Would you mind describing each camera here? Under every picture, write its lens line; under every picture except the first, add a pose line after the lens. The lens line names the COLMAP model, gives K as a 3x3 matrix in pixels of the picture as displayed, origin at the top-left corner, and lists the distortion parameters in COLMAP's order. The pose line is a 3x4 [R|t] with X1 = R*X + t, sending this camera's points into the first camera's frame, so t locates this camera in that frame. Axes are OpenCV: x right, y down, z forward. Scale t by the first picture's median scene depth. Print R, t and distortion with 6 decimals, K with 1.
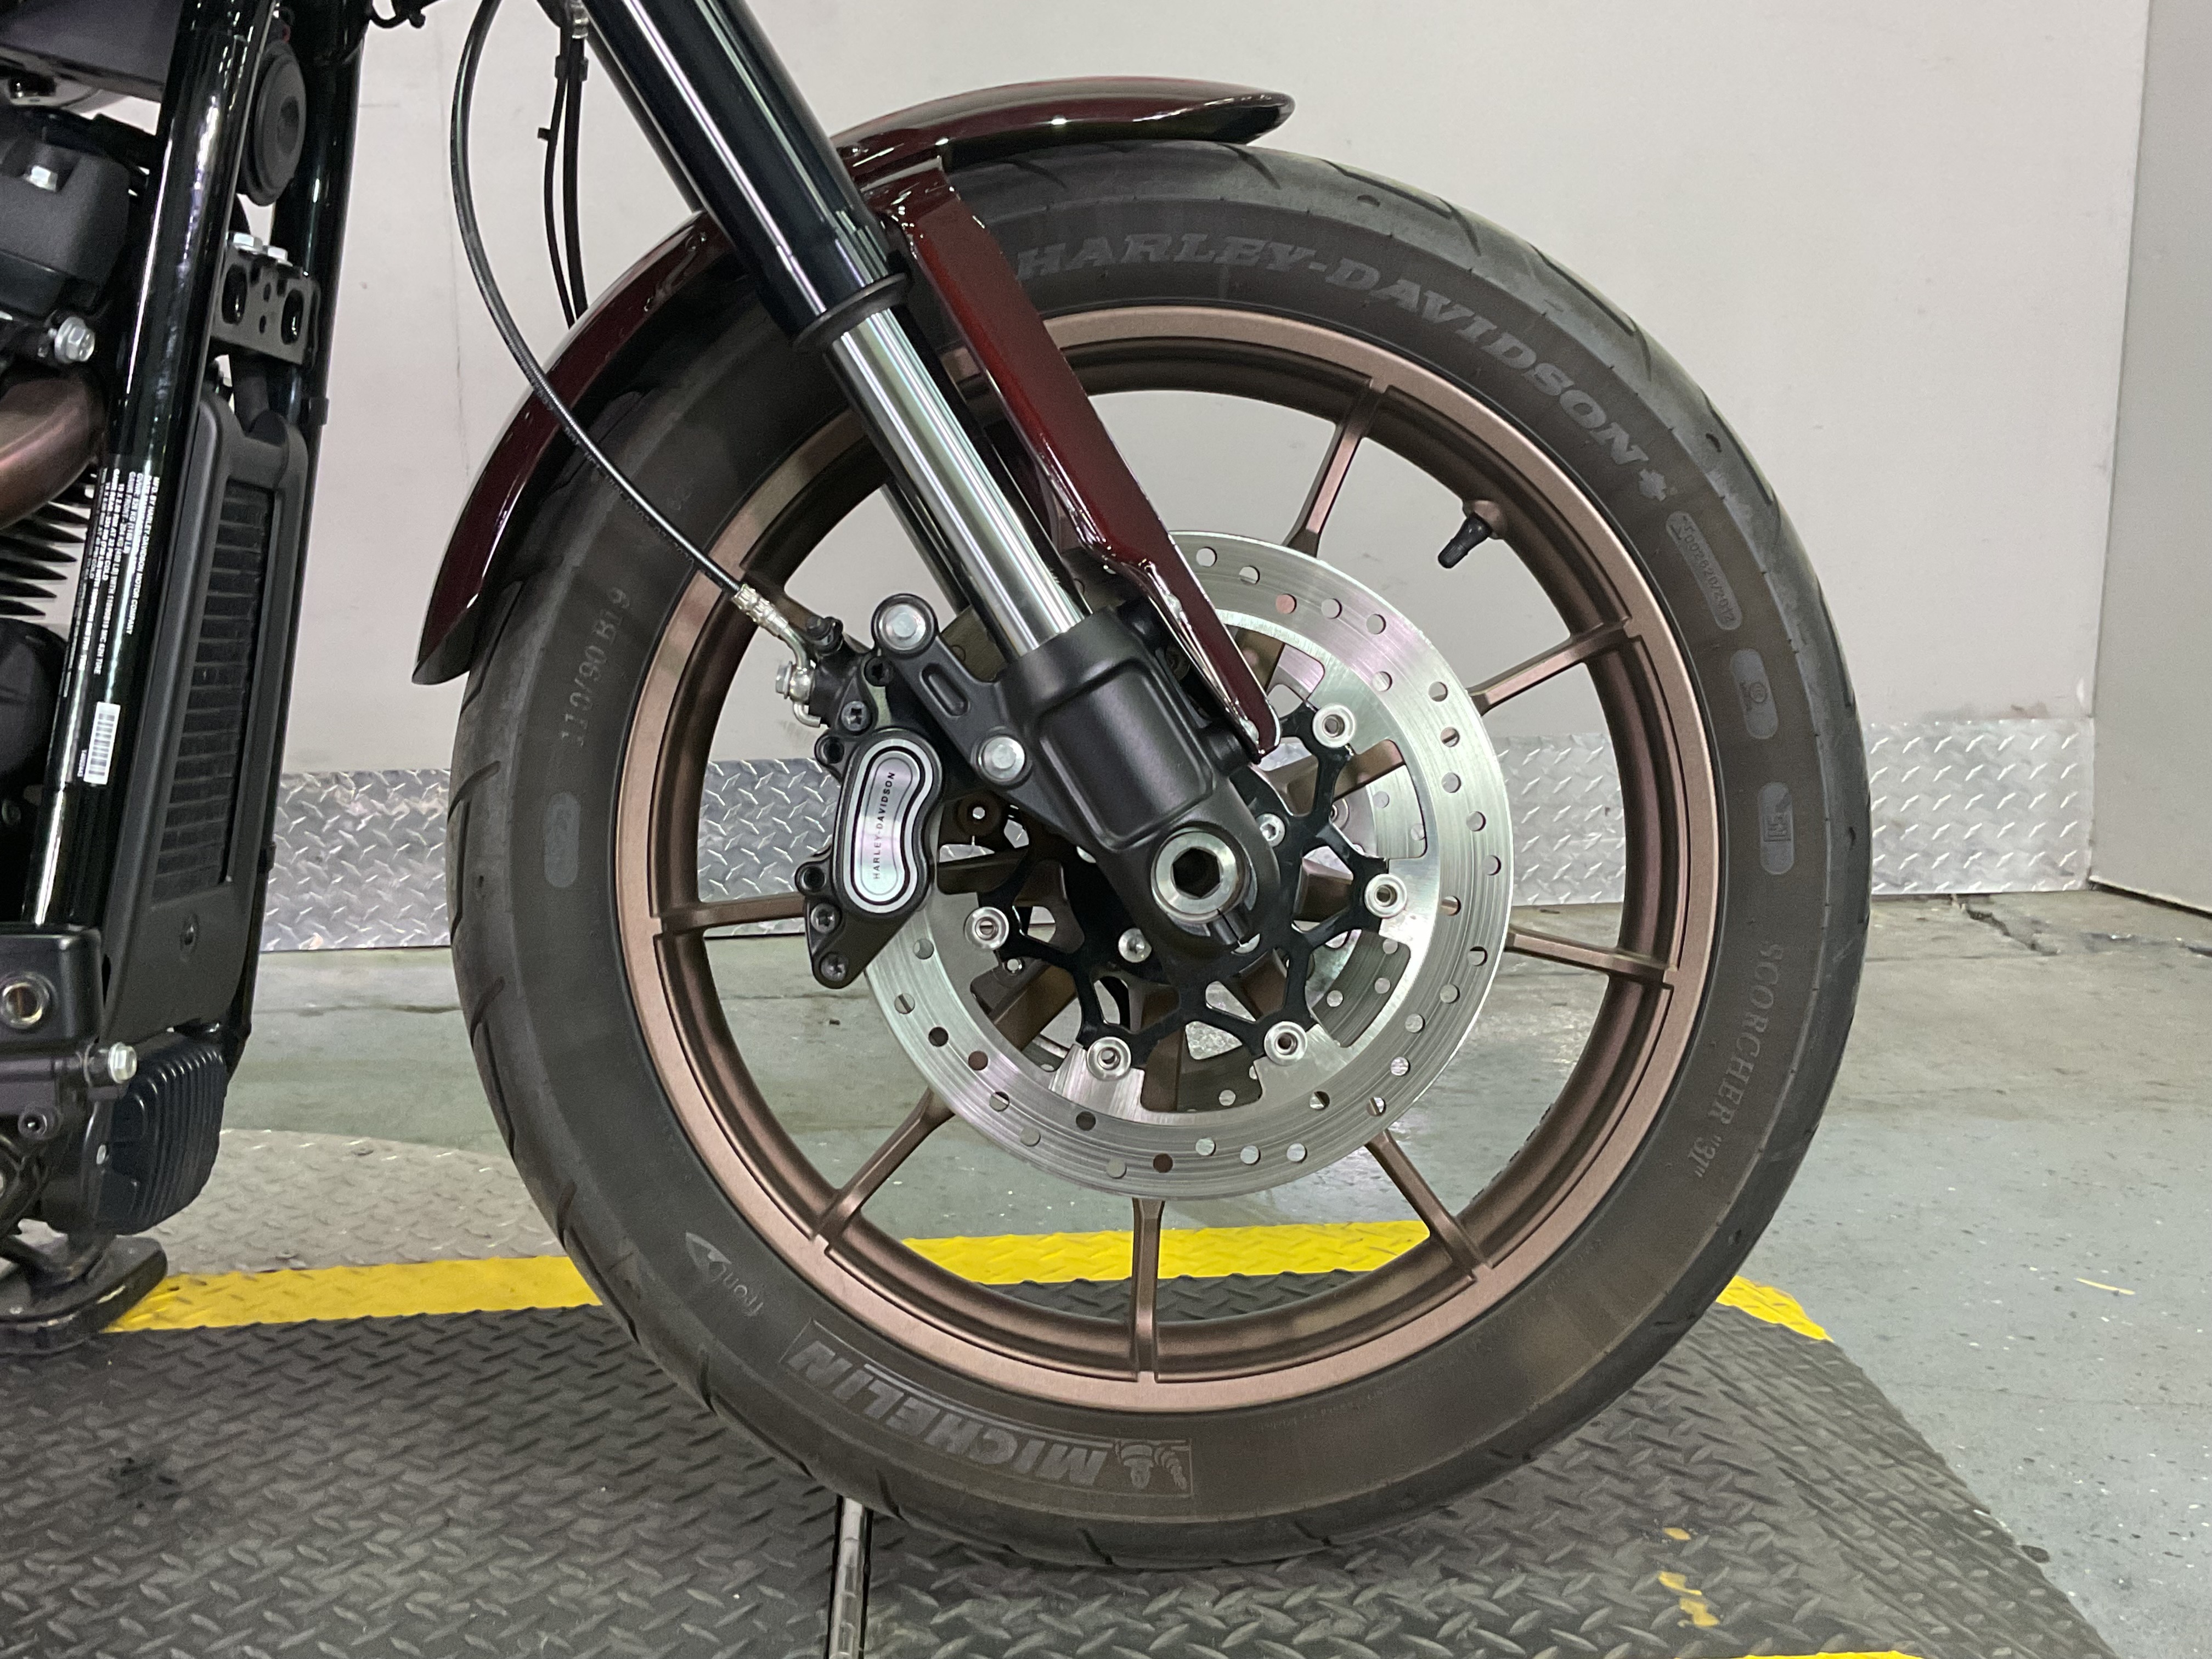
lens RADIAL K [[2386.1, 0, 1101.5], [0, 2386.1, 828.3], [0, 0, 1]] dist [0.162954, -0.386758]
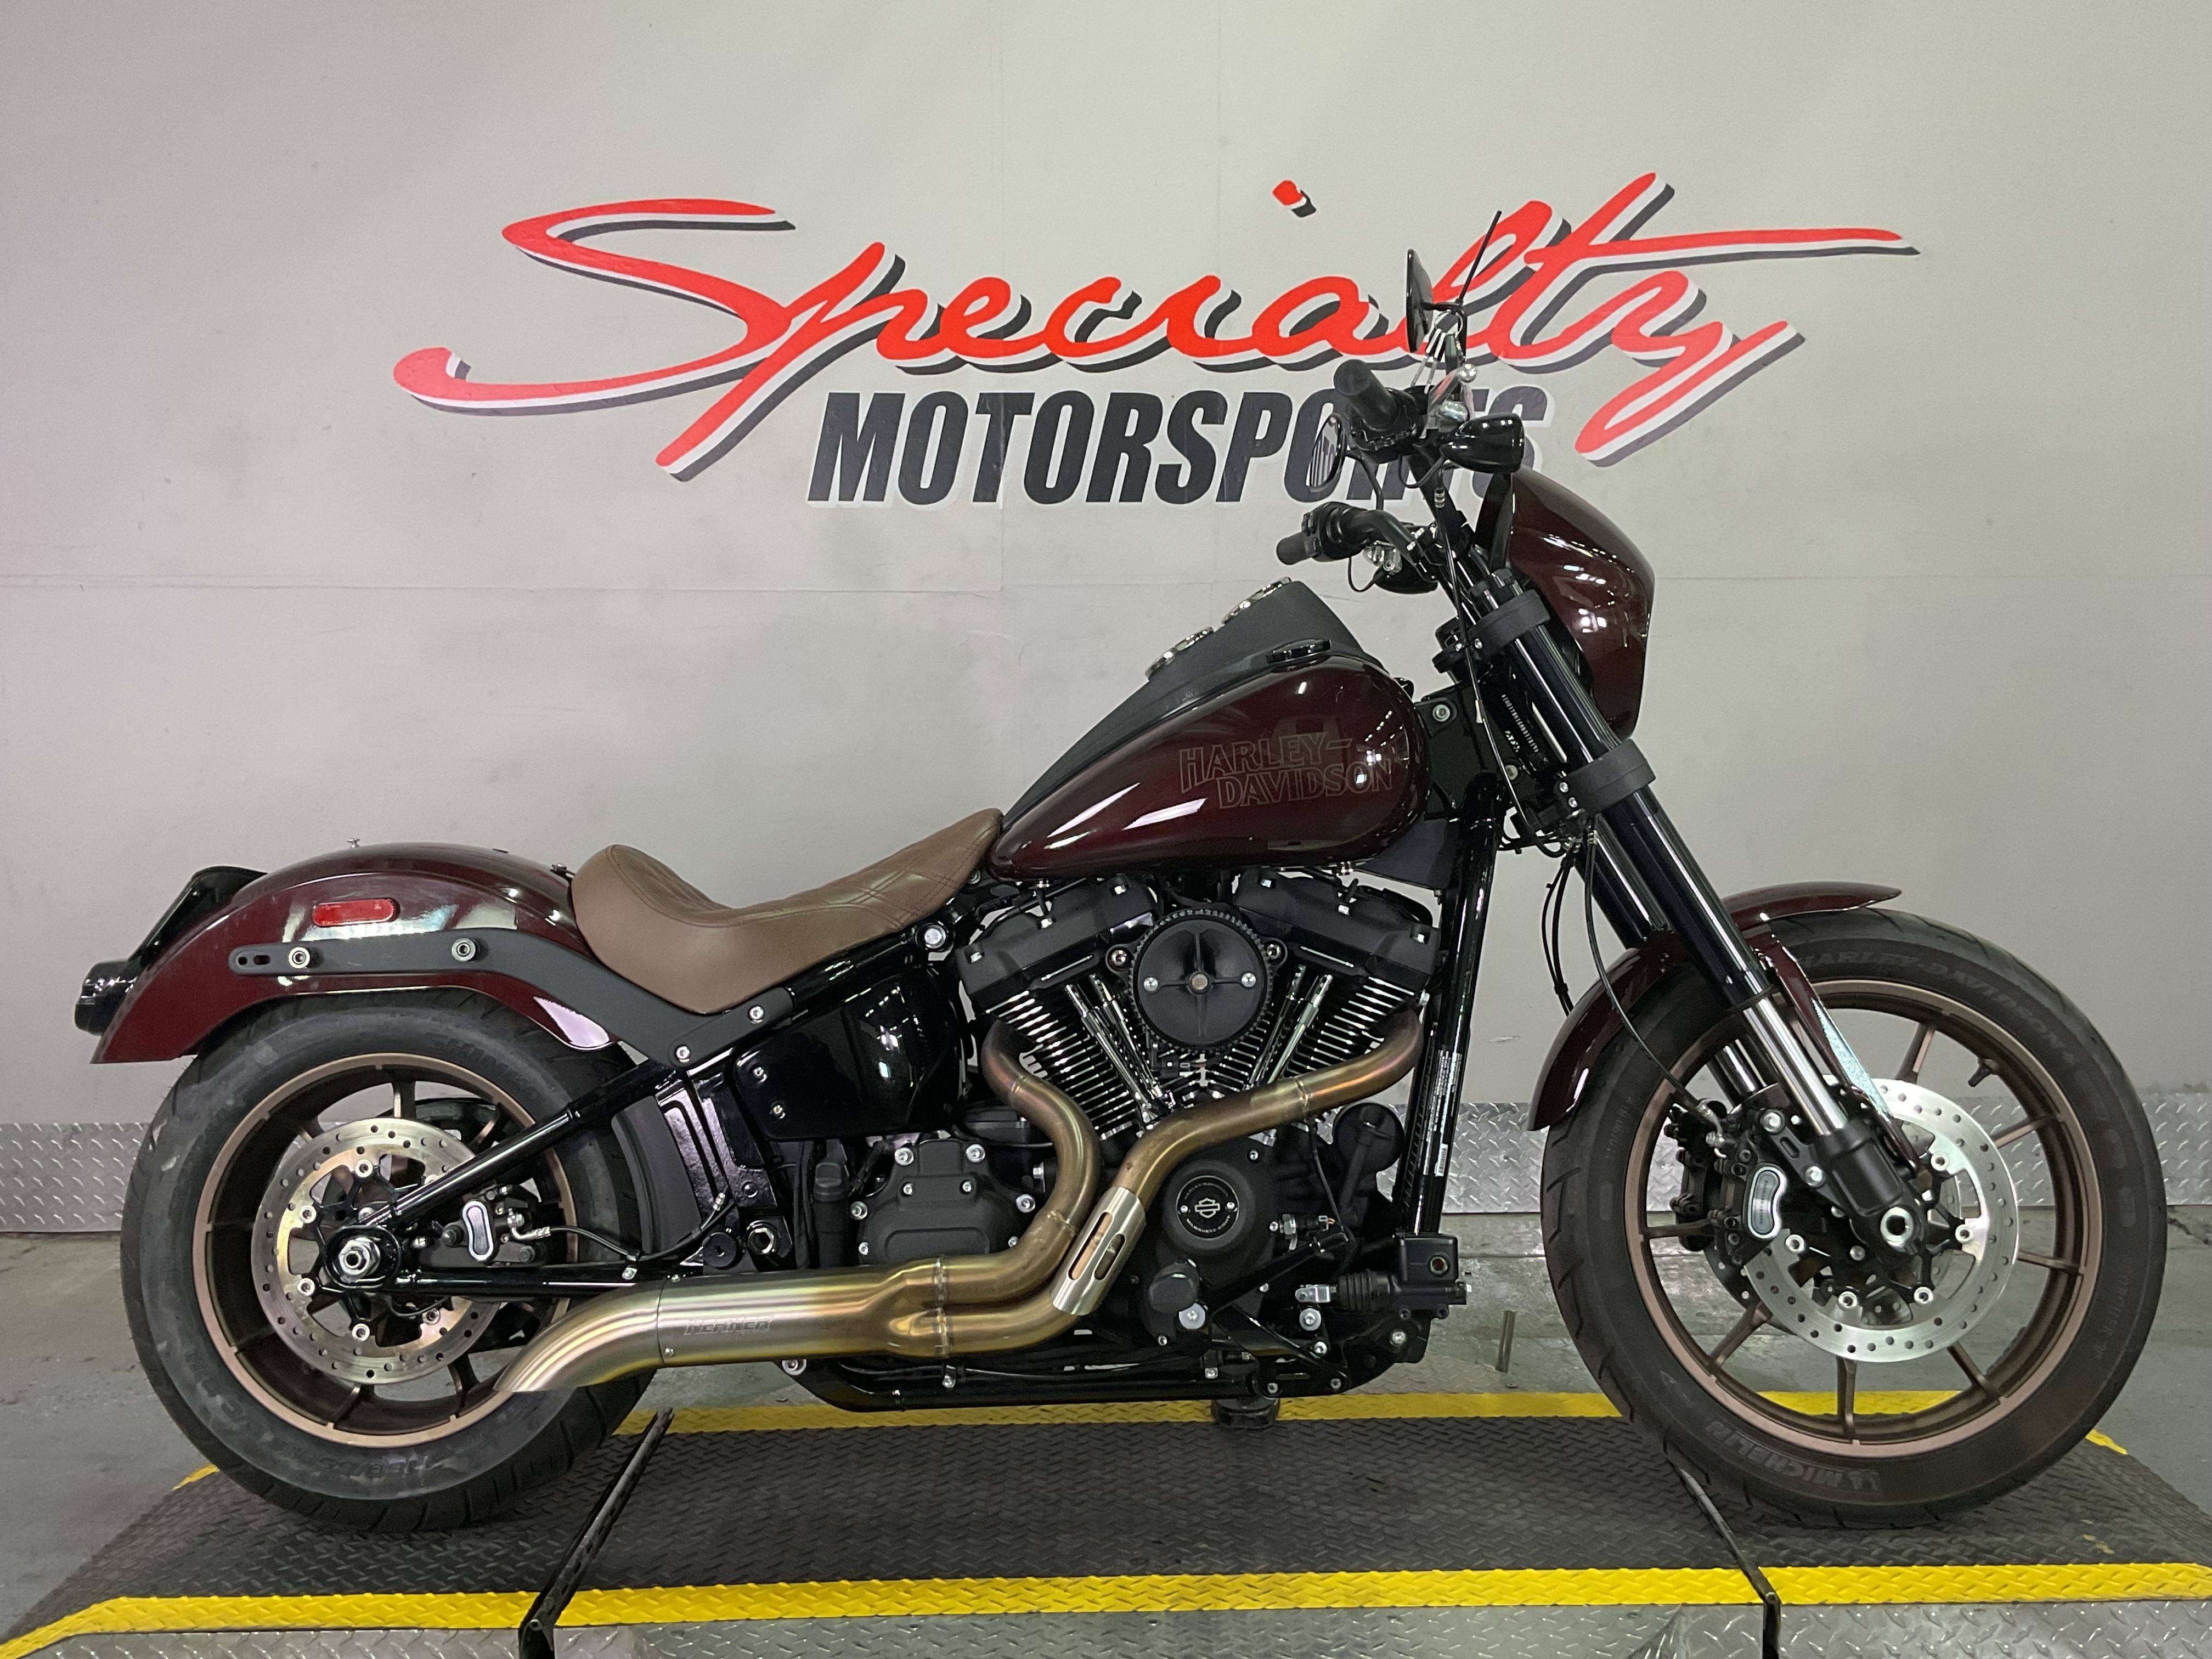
lens RADIAL K [[2149.6, 0, 1100.7], [0, 2149.6, 823.2], [0, 0, 1]] dist [0.145396, -0.332109]
pose [[0.996836, 0.006584, -0.079210, -0.522800], [-0.016028, 0.992743, -0.119184, -0.096701], [0.077850, 0.120077, 0.989707, -1.159845]]
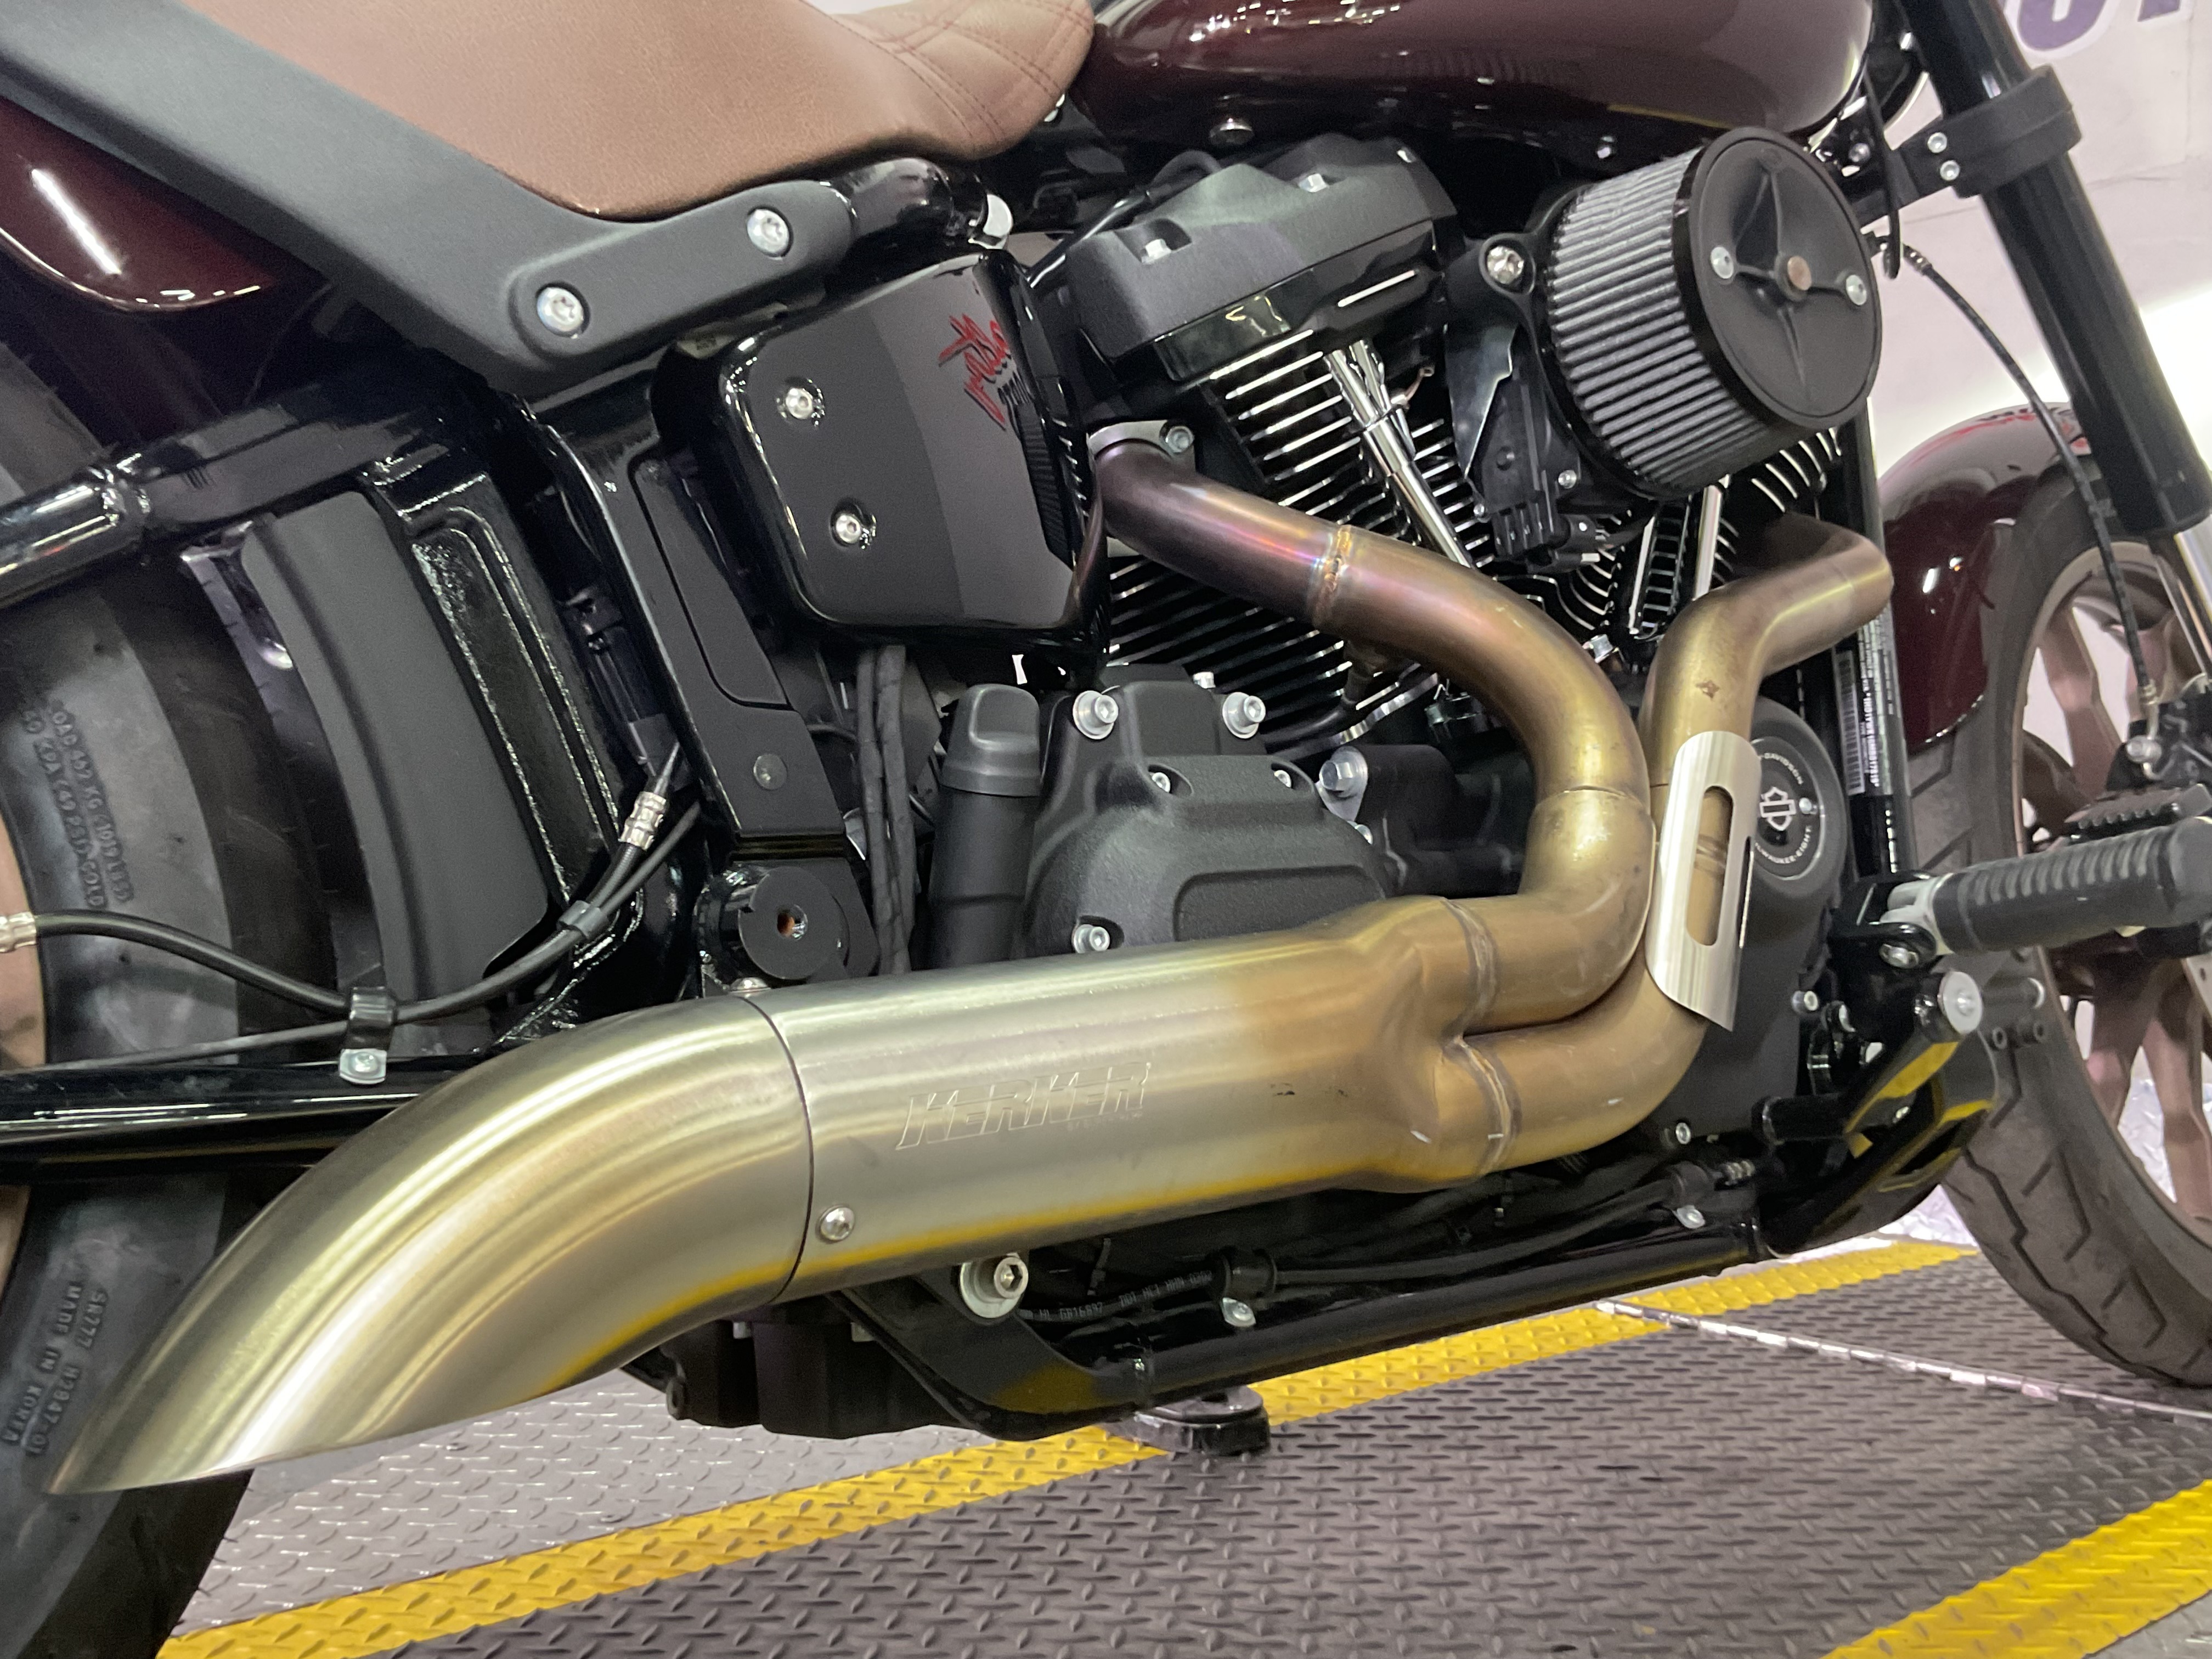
lens RADIAL K [[2187.2, 0, 1103.3], [0, 2187.2, 833.2], [0, 0, 1]] dist [0.139242, -0.300448]
pose [[0.794285, 0.026911, 0.606949, -1.315754], [0.104389, 0.978116, -0.179977, 0.150358], [-0.598510, 0.206312, 0.774094, 0.285275]]
